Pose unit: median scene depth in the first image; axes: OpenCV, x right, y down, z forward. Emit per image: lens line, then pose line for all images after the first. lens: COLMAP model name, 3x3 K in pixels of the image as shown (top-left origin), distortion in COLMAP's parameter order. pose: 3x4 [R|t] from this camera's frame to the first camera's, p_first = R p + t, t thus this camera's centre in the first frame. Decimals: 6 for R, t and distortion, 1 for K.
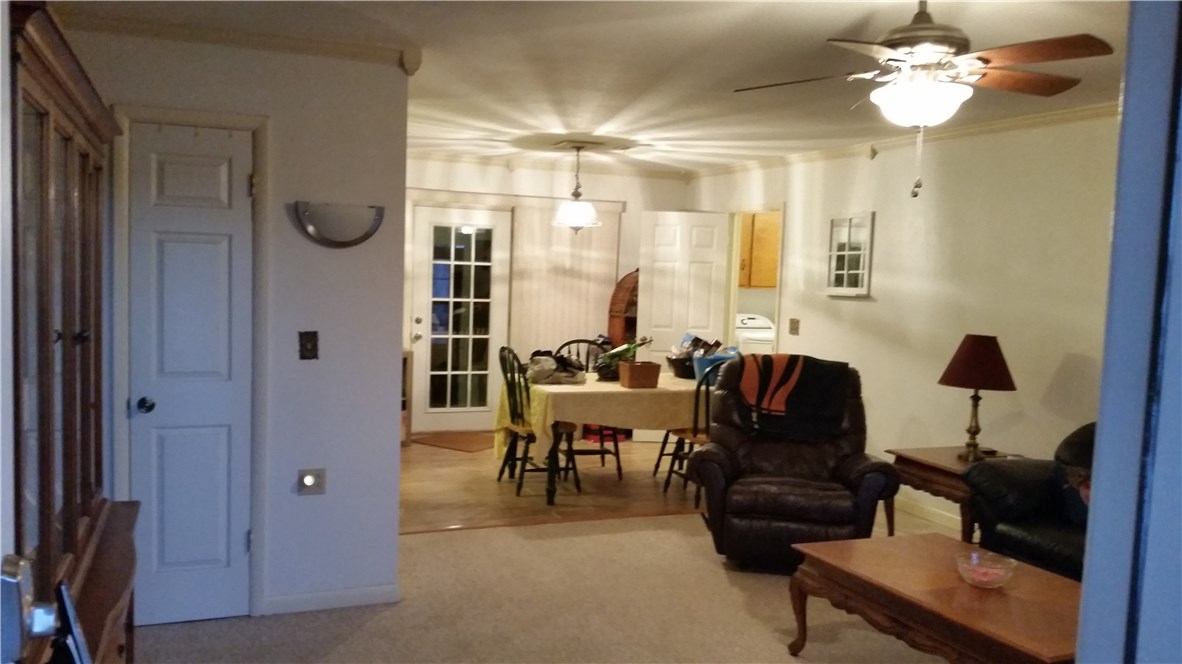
lens RADIAL K [[913.9, 0, 587.7], [0, 913.9, 340.6], [0, 0, 1]] dist [0.013109, 0.001996]
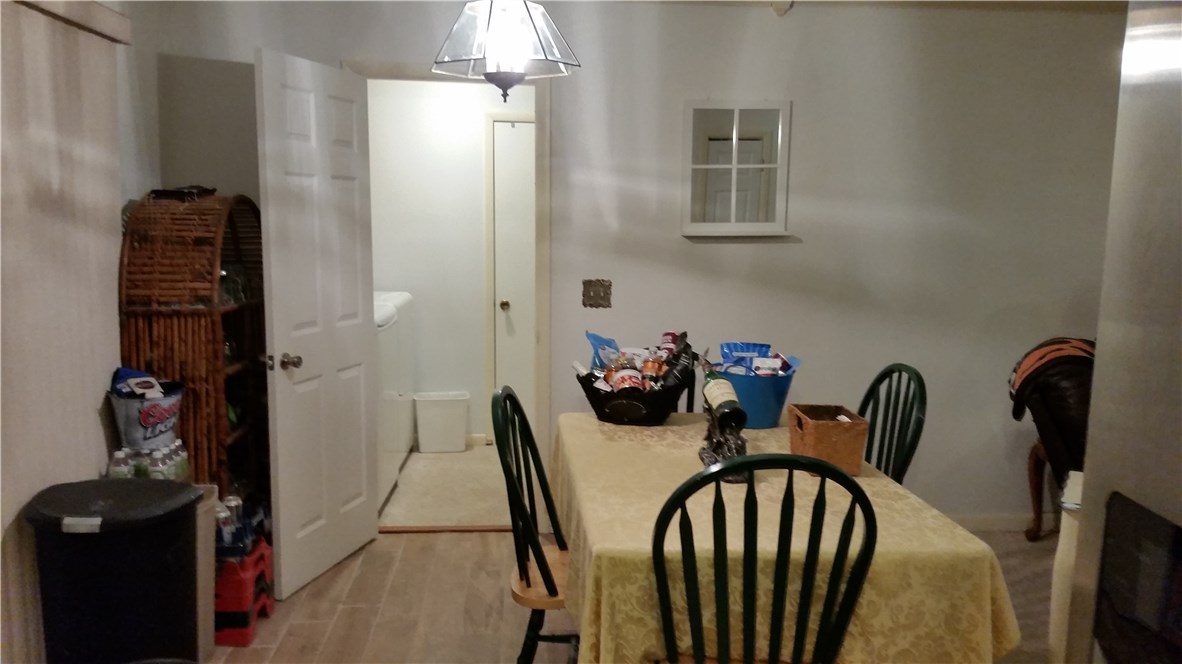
lens RADIAL K [[913.9, 0, 587.7], [0, 913.9, 340.6], [0, 0, 1]] dist [0.013109, 0.001996]
pose [[0.336952, -0.162041, 0.927473, -0.286096], [0.070137, 0.986661, 0.146901, -0.063410], [-0.938906, 0.015552, 0.343823, 0.723389]]
